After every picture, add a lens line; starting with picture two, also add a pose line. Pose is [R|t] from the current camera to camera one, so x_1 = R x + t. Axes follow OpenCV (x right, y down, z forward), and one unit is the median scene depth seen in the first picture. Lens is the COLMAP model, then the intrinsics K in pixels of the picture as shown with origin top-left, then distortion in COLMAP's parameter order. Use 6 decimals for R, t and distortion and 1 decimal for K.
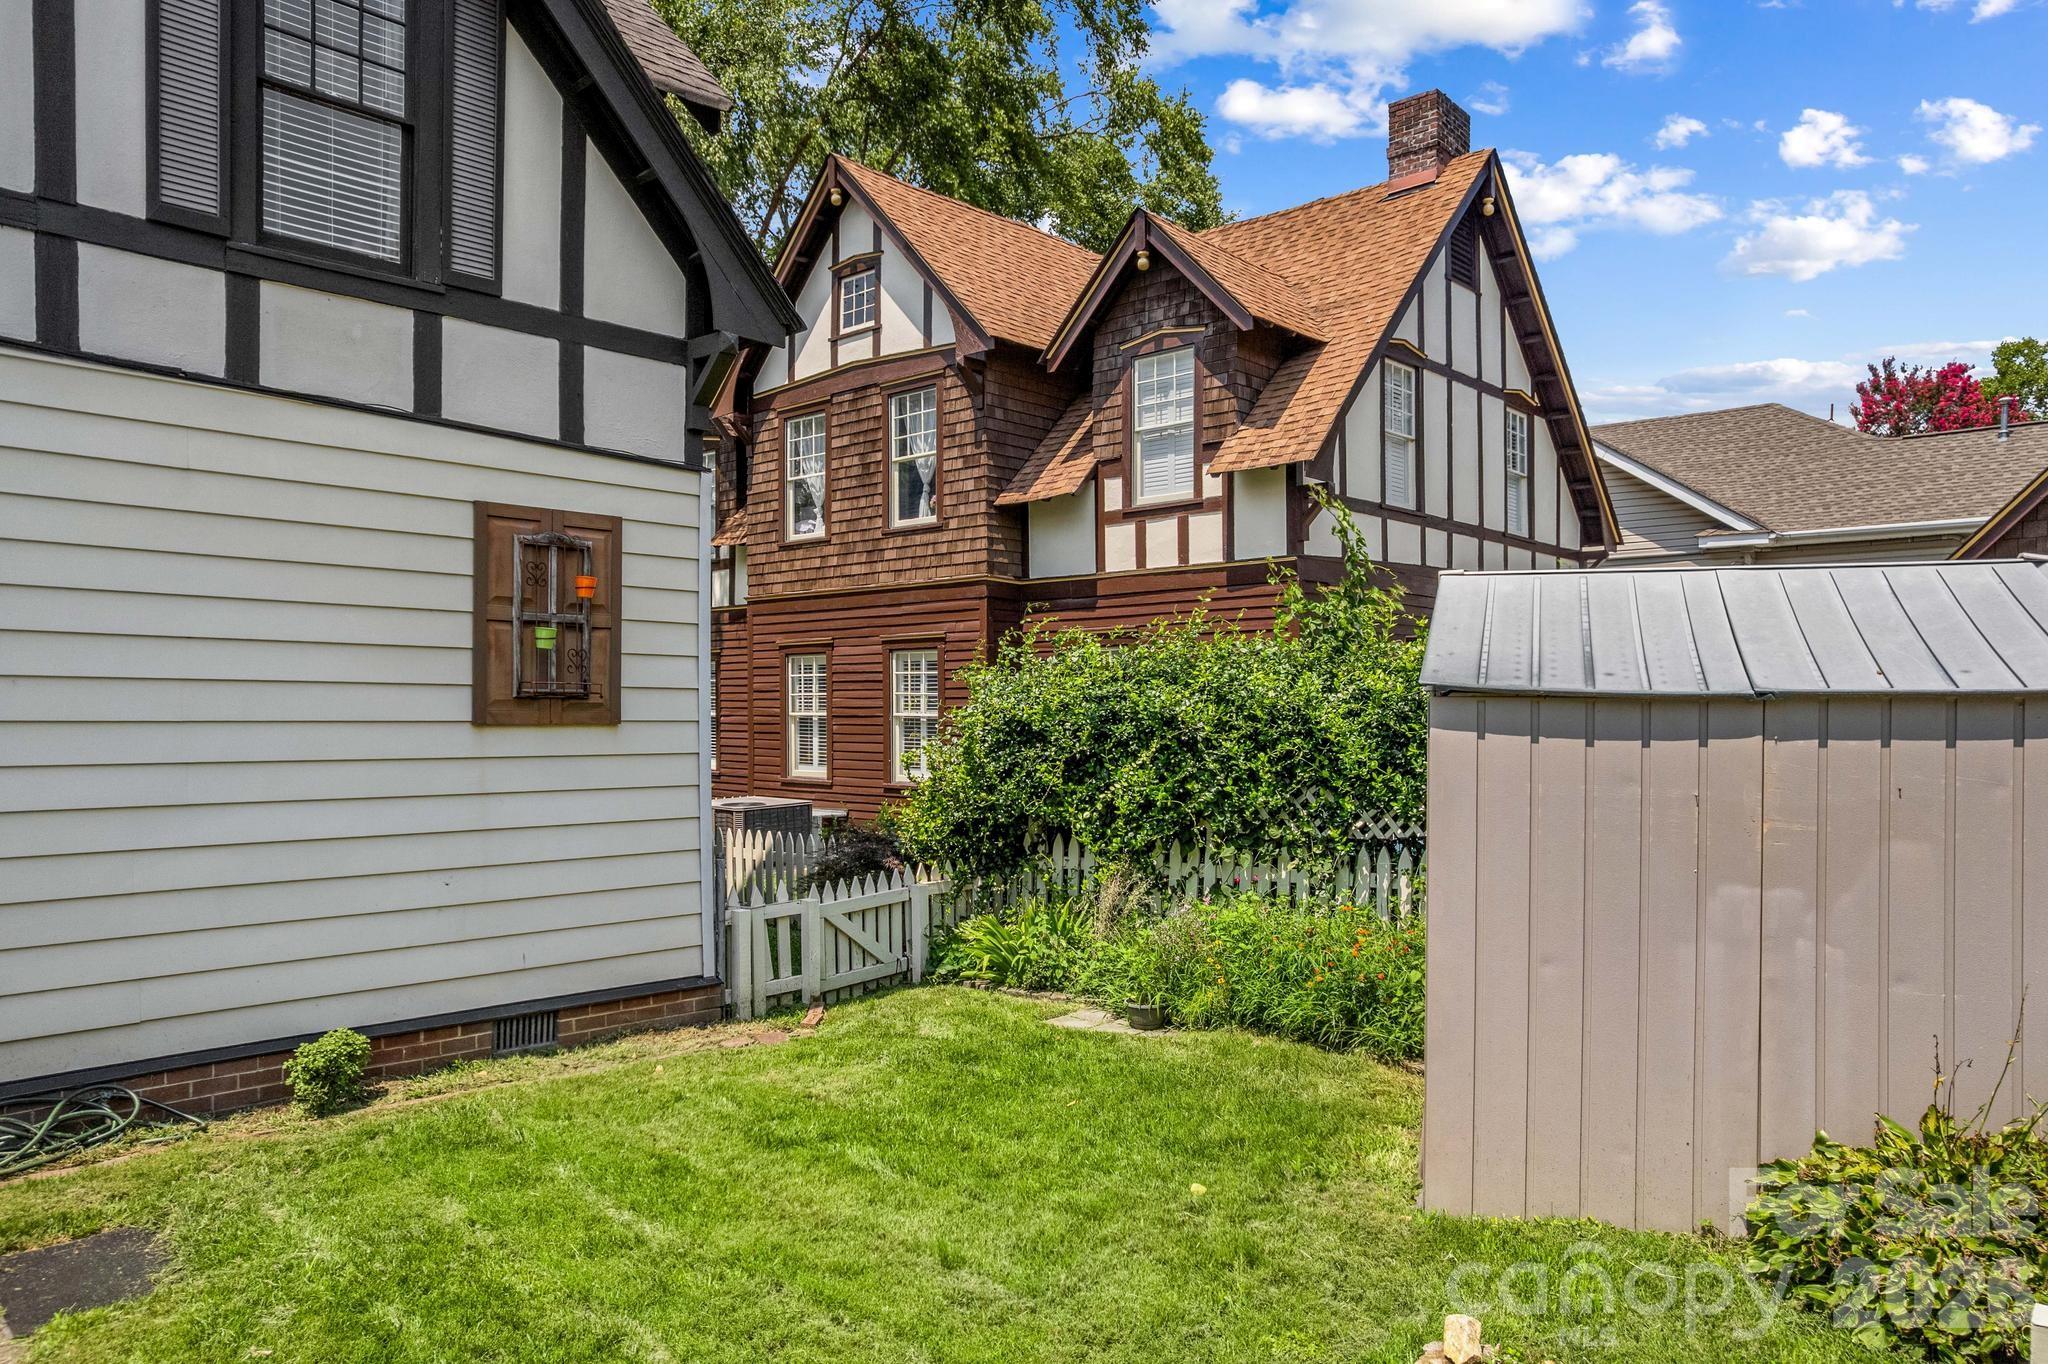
lens RADIAL K [[1378.3, 0, 1008.8], [0, 1378.3, 722.6], [0, 0, 1]] dist [-0.061393, 0.052750]
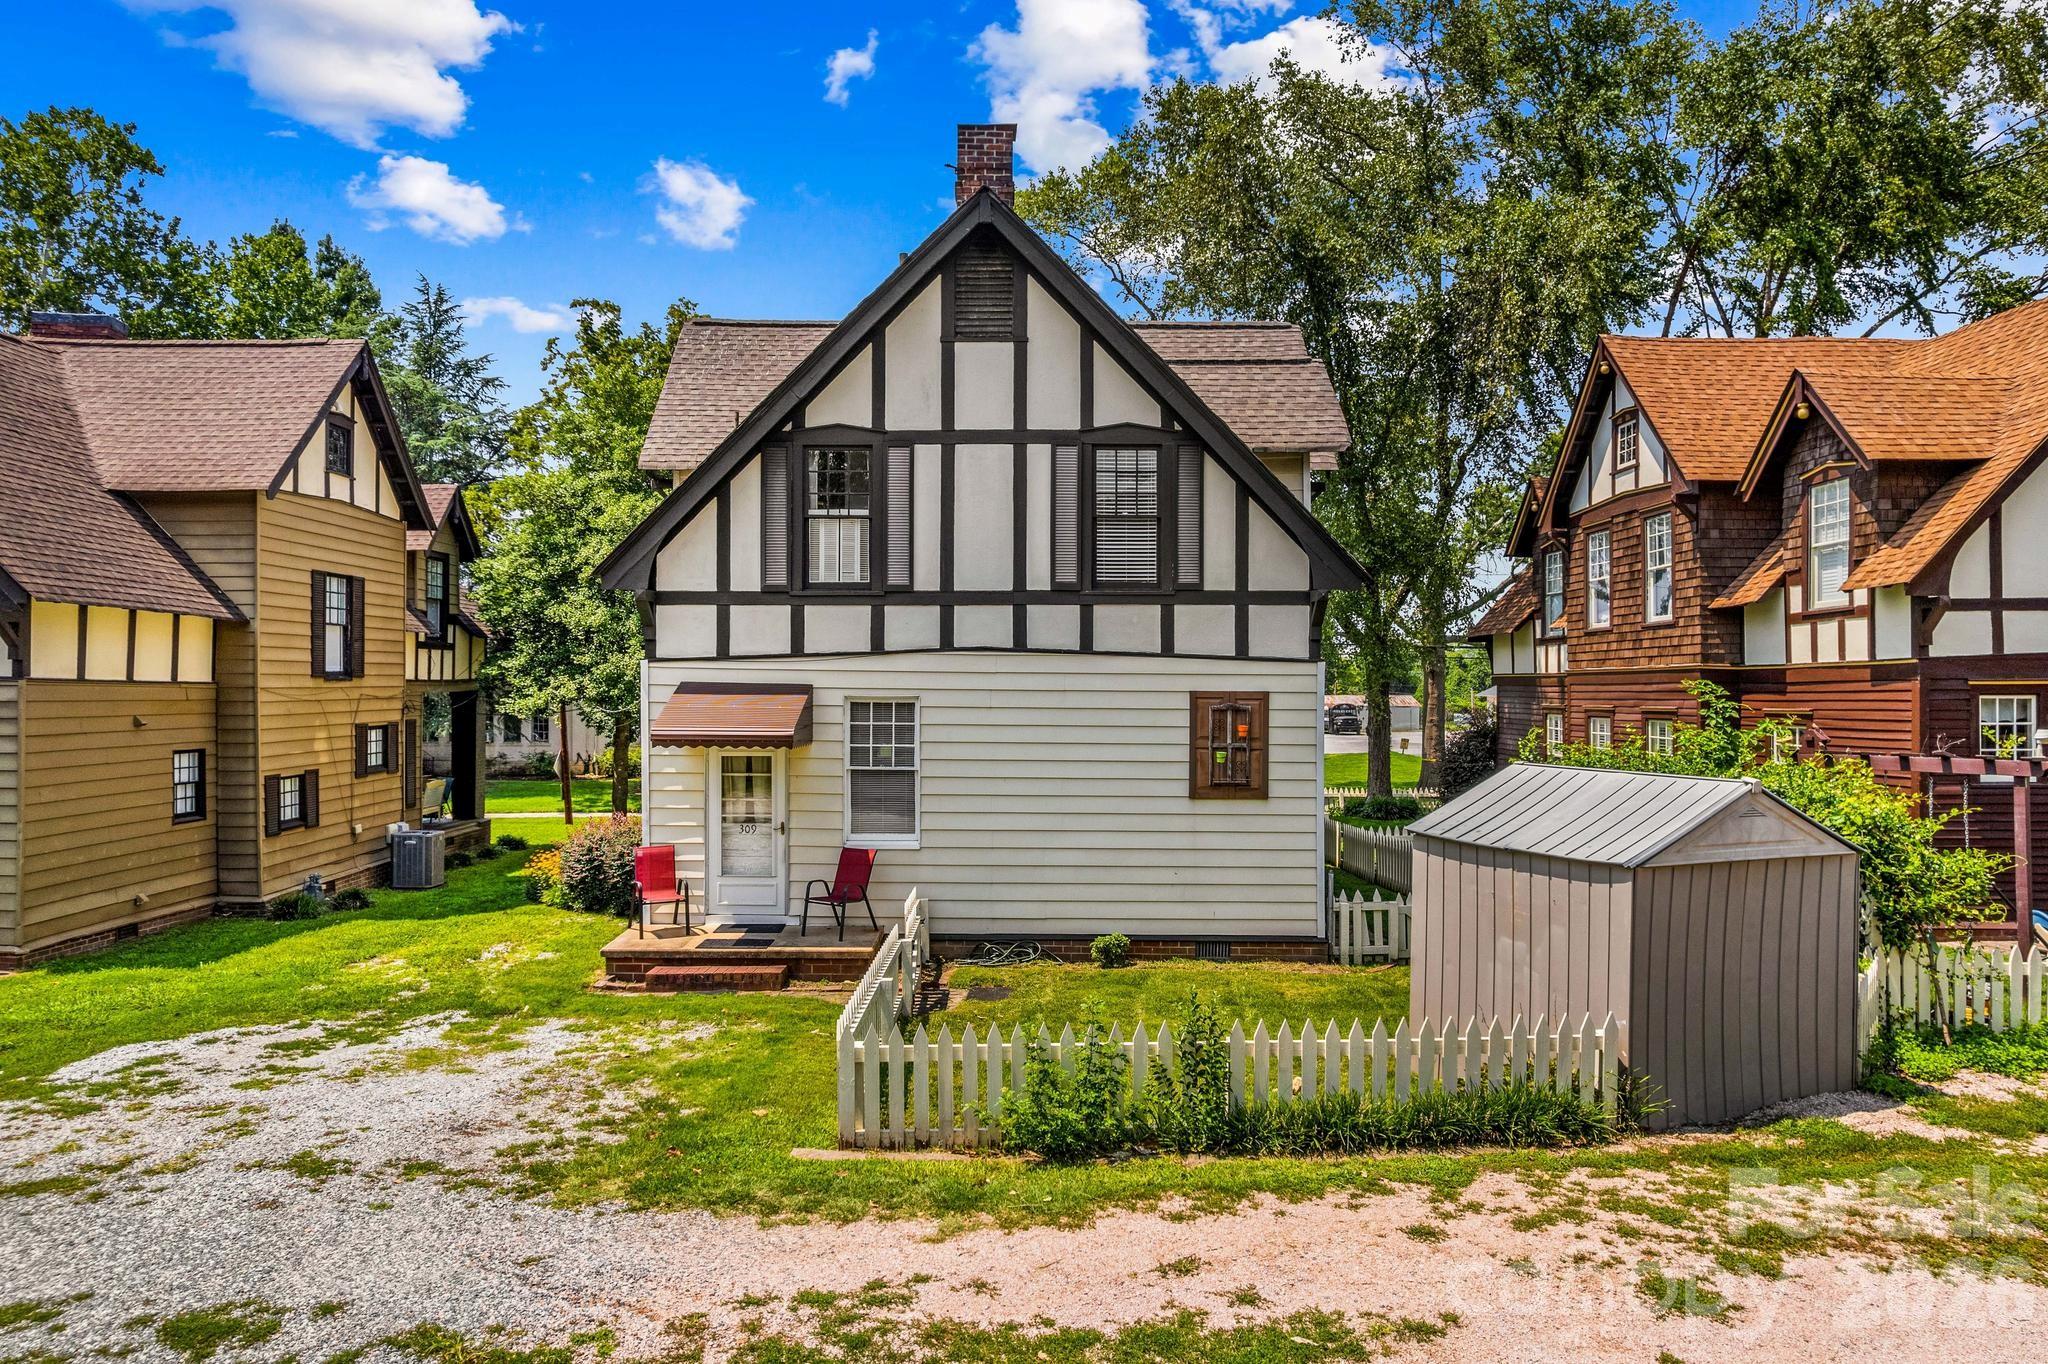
lens RADIAL K [[1320.3, 0, 1022.6], [0, 1320.3, 700.9], [0, 0, 1]] dist [-0.070952, 0.061843]
pose [[0.689234, 0.005647, -0.724517, 0.461429], [-0.008855, 0.999961, -0.000629, -0.074581], [0.724485, 0.006849, 0.689257, -0.295780]]
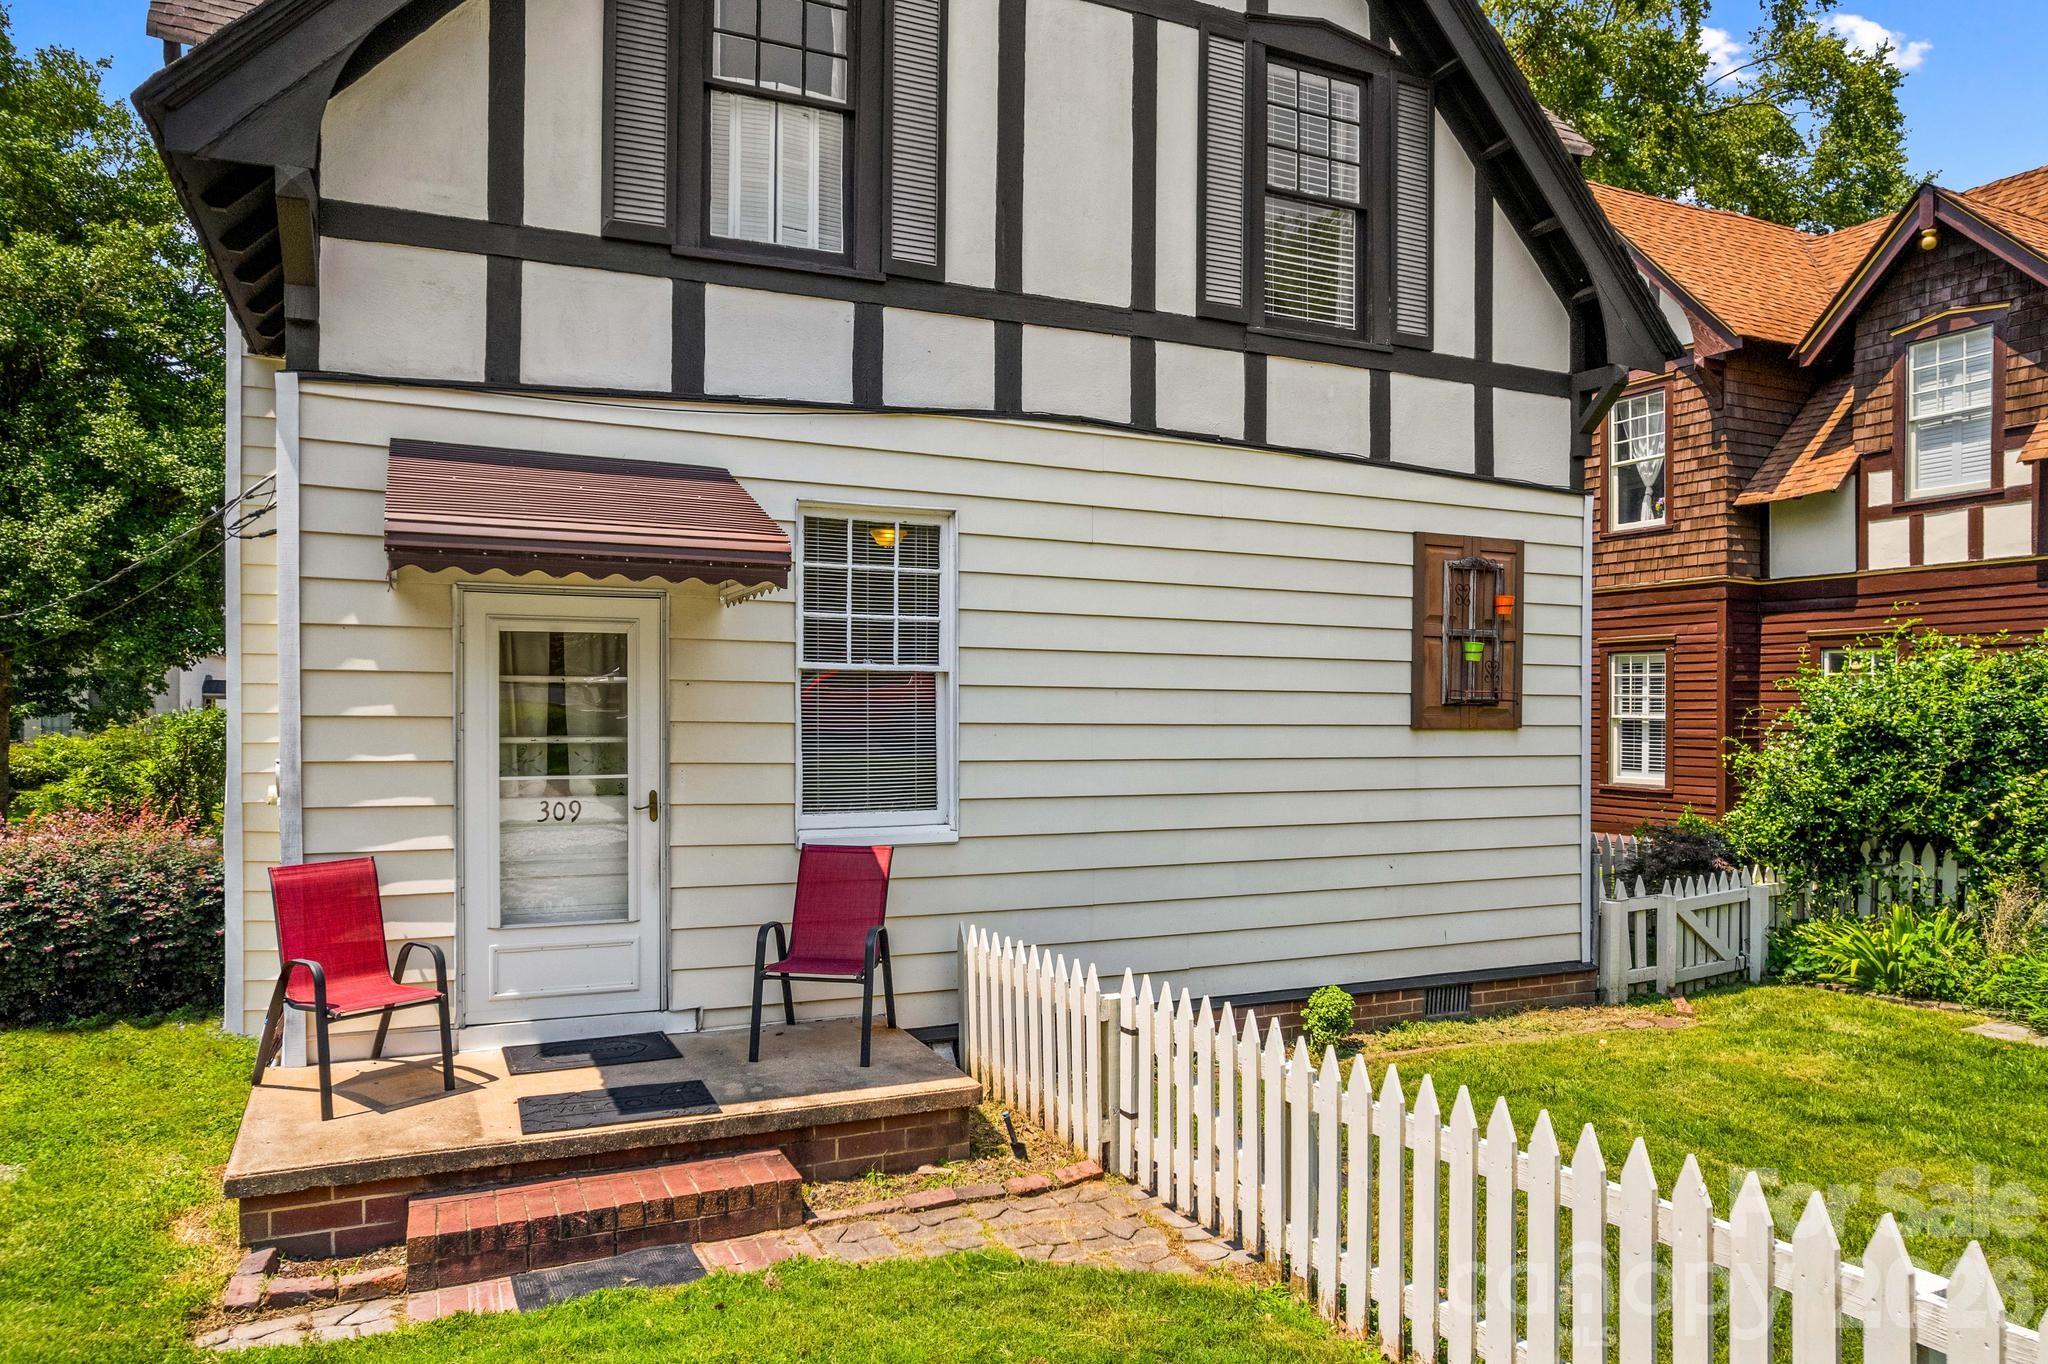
lens RADIAL K [[1342.3, 0, 1017.4], [0, 1342.3, 723.0], [0, 0, 1]] dist [-0.073406, 0.063723]
pose [[0.927016, 0.007678, -0.374942, -0.145447], [-0.006425, 0.999969, 0.004590, -0.003075], [0.374966, -0.001846, 0.927037, -0.080833]]
